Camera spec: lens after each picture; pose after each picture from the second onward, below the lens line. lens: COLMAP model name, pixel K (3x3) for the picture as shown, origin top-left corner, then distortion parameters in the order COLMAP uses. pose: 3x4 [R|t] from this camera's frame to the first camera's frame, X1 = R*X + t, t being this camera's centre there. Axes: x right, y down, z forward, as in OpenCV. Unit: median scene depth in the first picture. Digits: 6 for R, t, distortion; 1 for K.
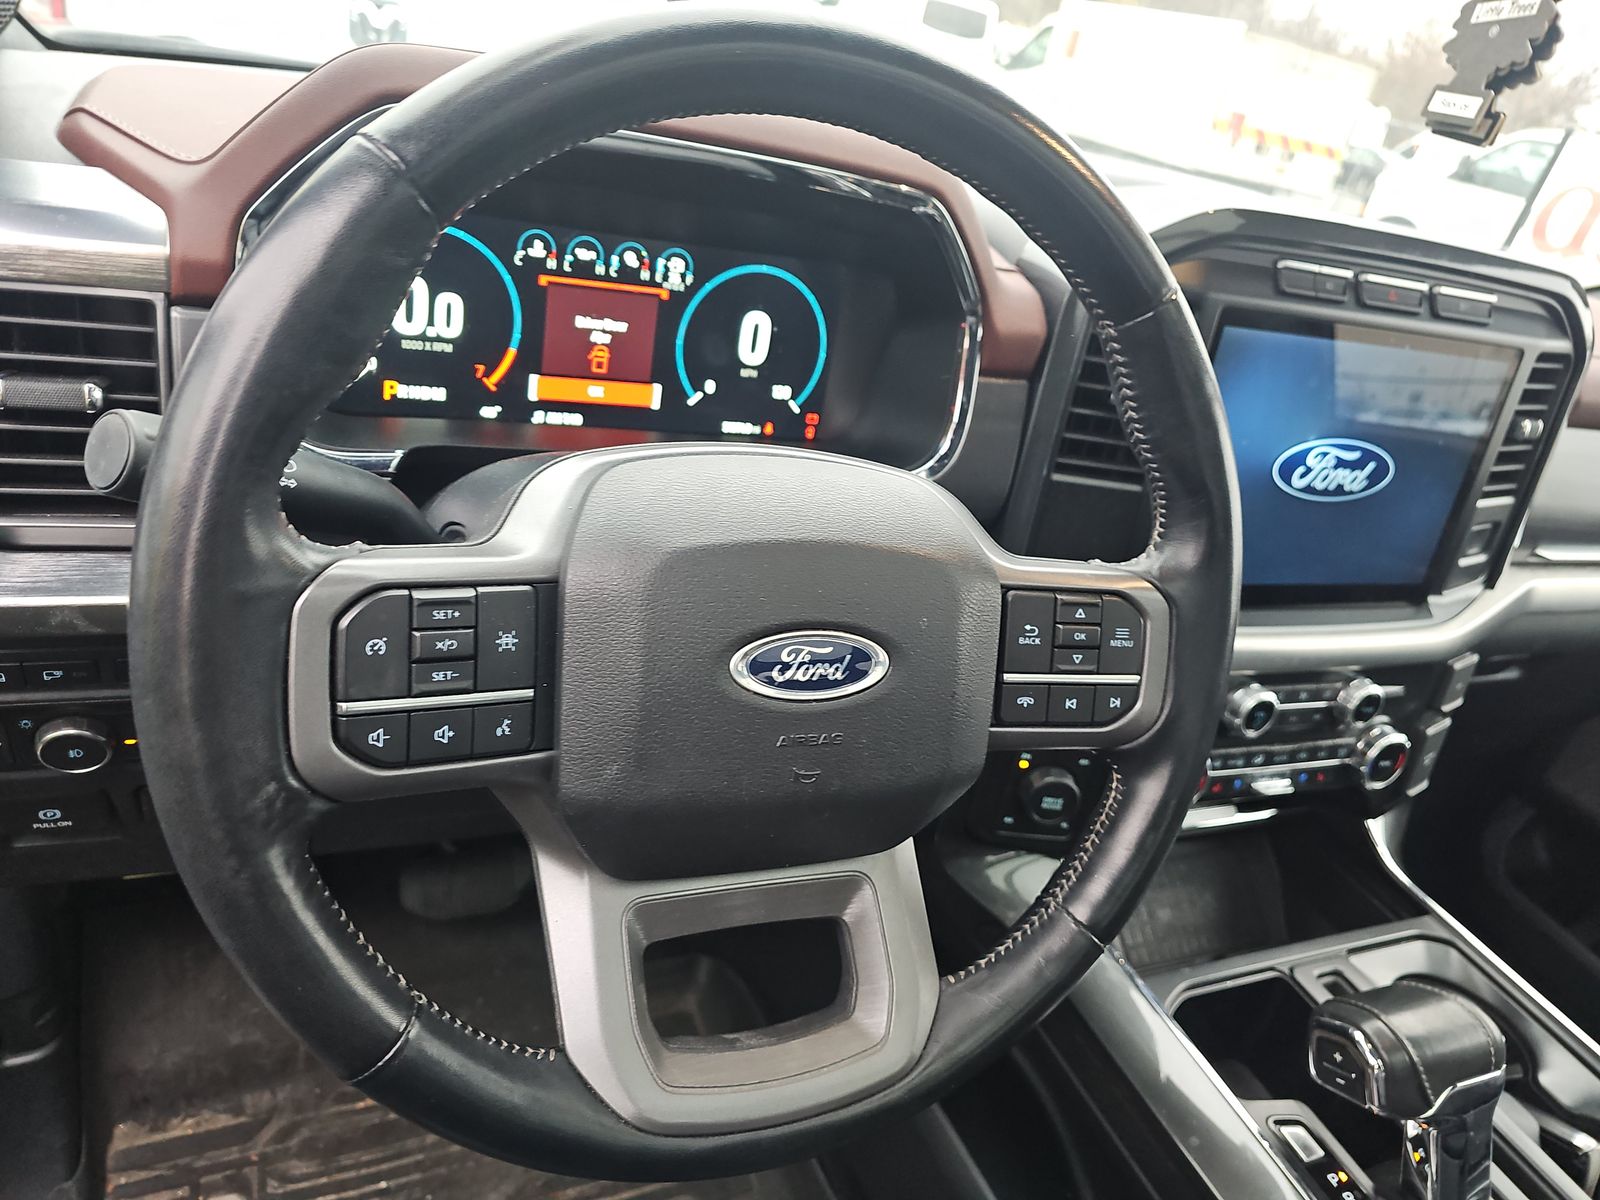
lens RADIAL K [[1074.4, 0, 800.0], [0, 1074.4, 600.0], [0, 0, 1]] dist [-0.000811, -0.007076]
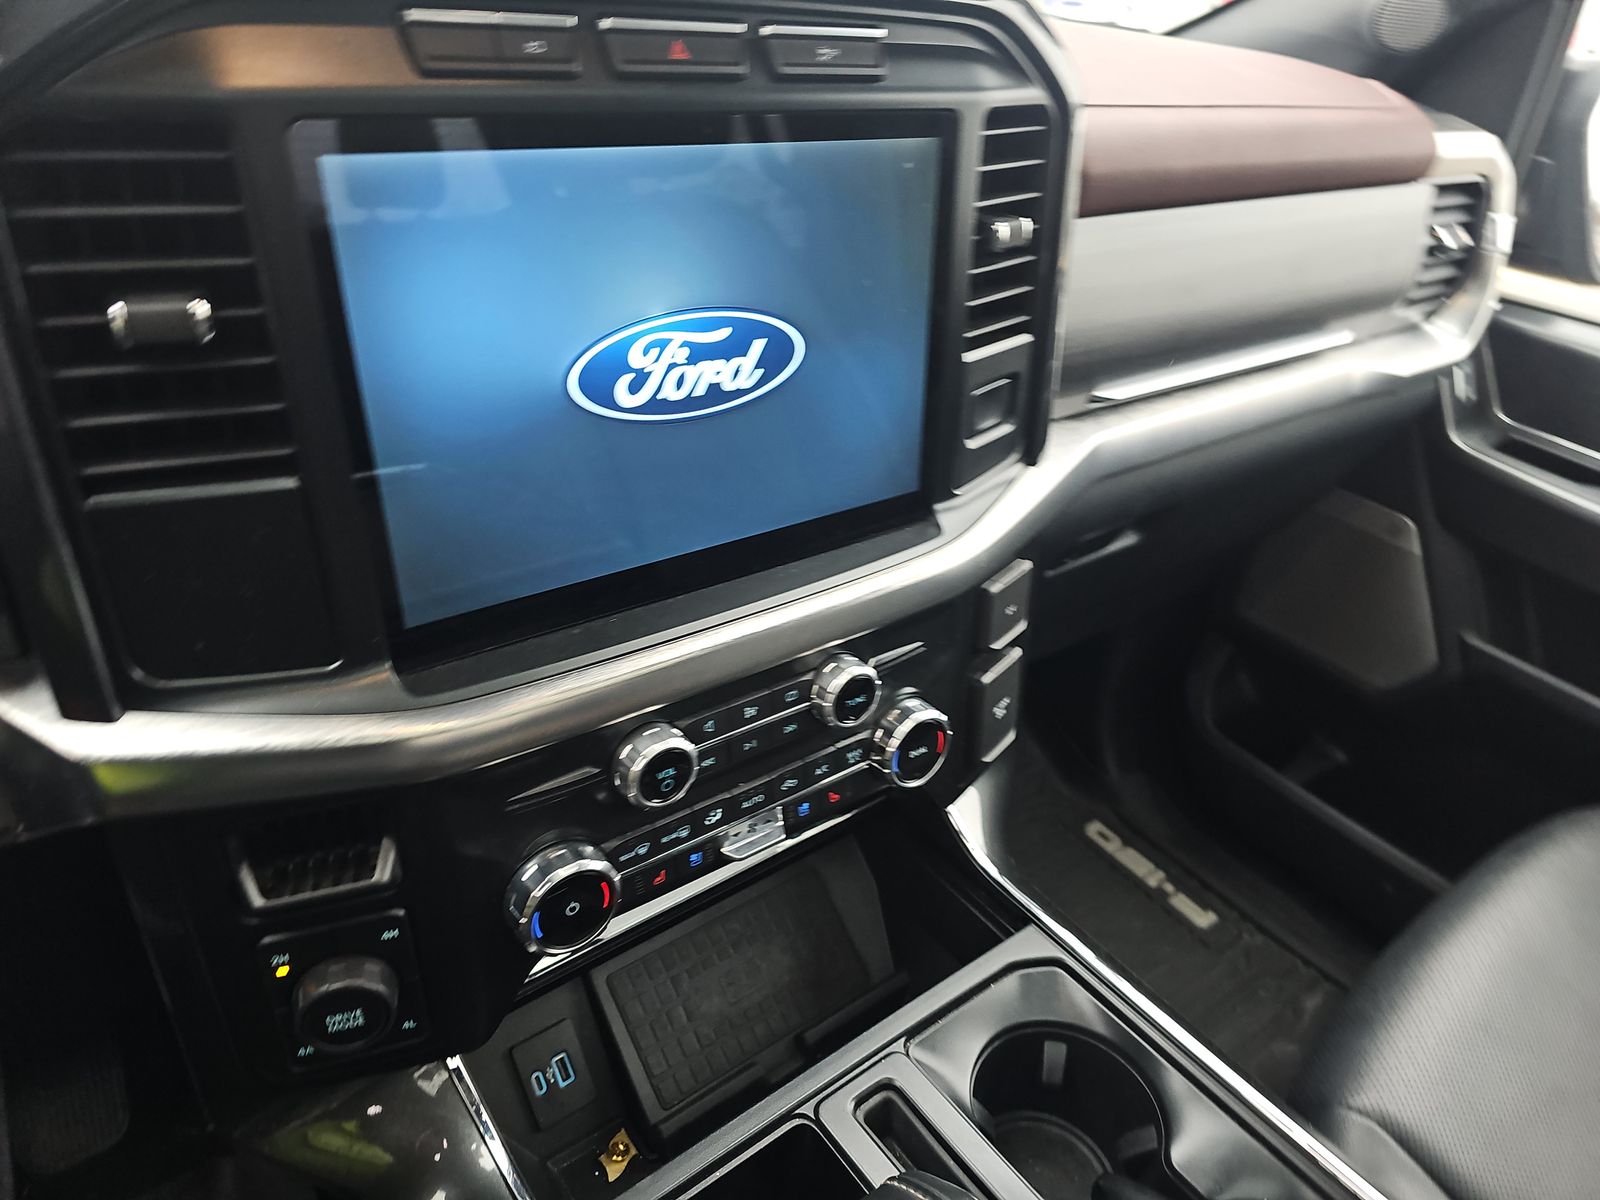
lens RADIAL K [[985.2, 0, 874.4], [0, 985.2, 603.6], [0, 0, 1]] dist [0.066615, -0.061830]
pose [[0.955166, -0.253433, 0.153066, 0.486274], [0.233928, 0.962903, 0.134521, -0.041123], [-0.181480, -0.092684, 0.979017, 0.411373]]
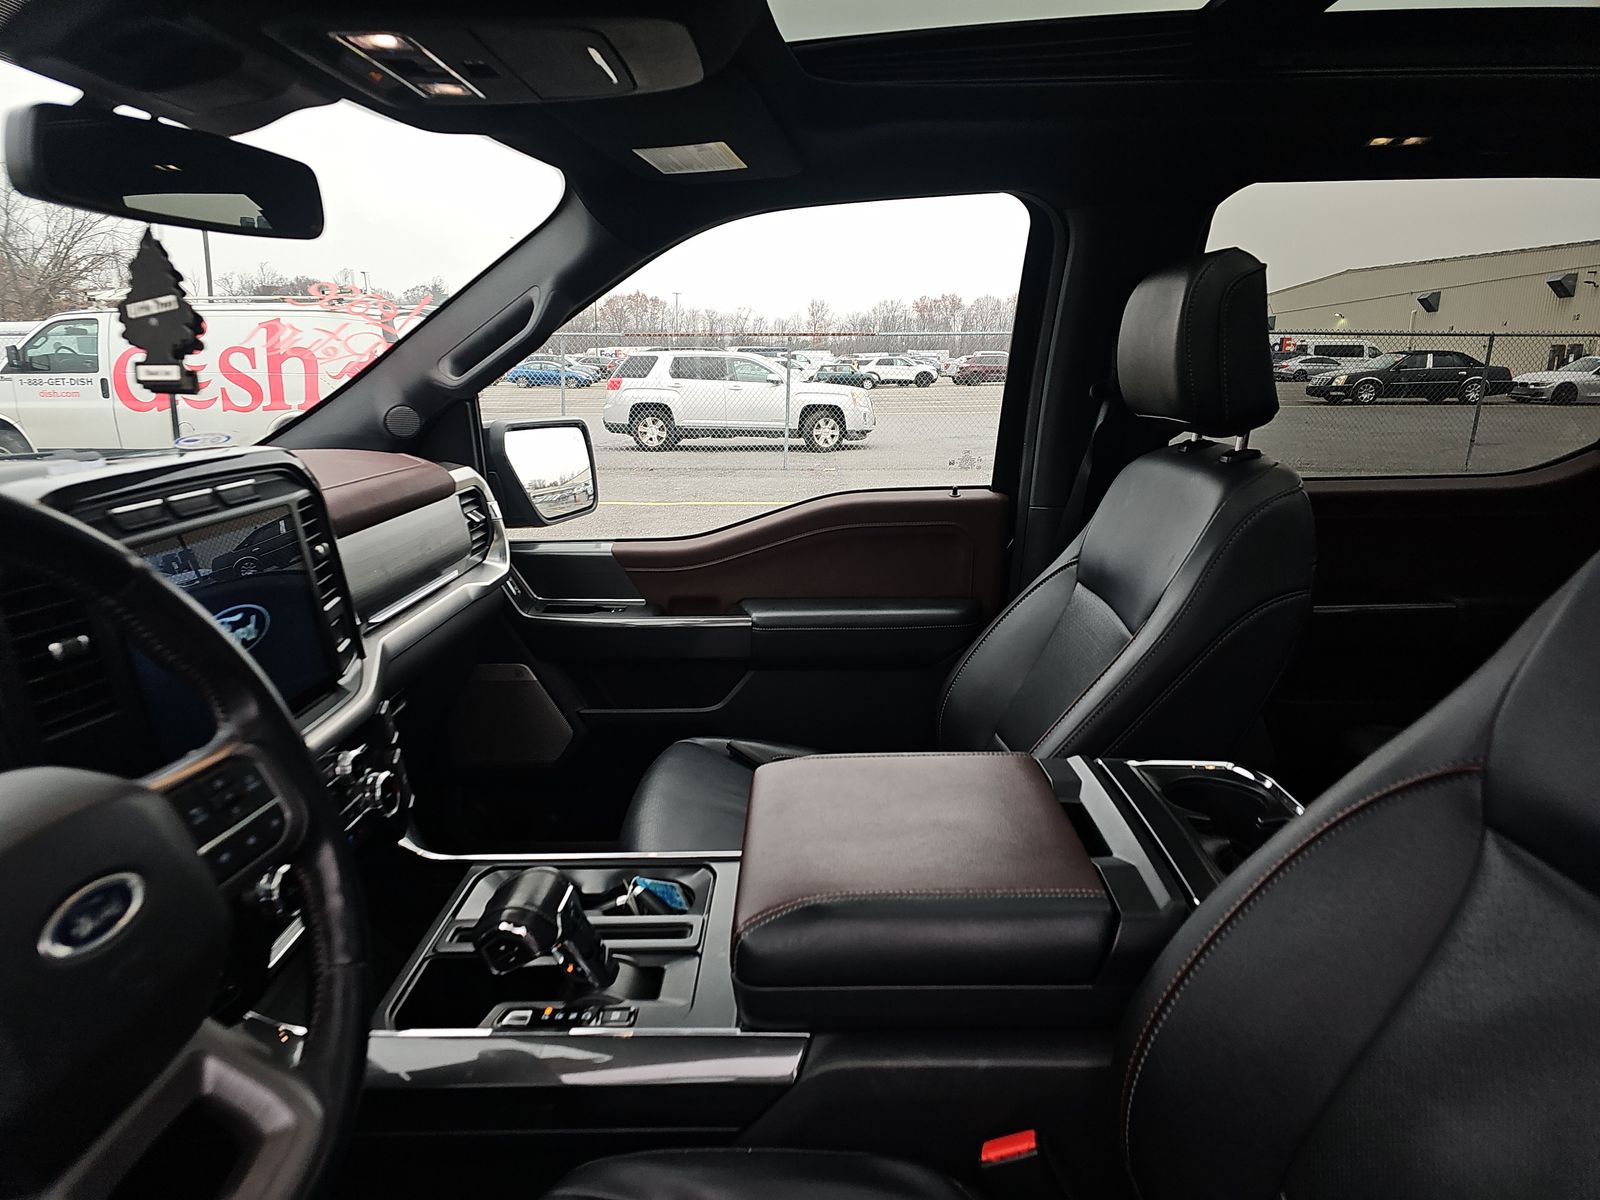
lens RADIAL K [[1047.6, 0, 800.0], [0, 1047.6, 600.0], [0, 0, 1]] dist [0.006905, 0.001229]
pose [[0.381868, -0.412195, 0.827208, -0.287673], [0.521429, 0.835072, 0.175403, -0.018782], [-0.763078, 0.364349, 0.533818, -0.229610]]
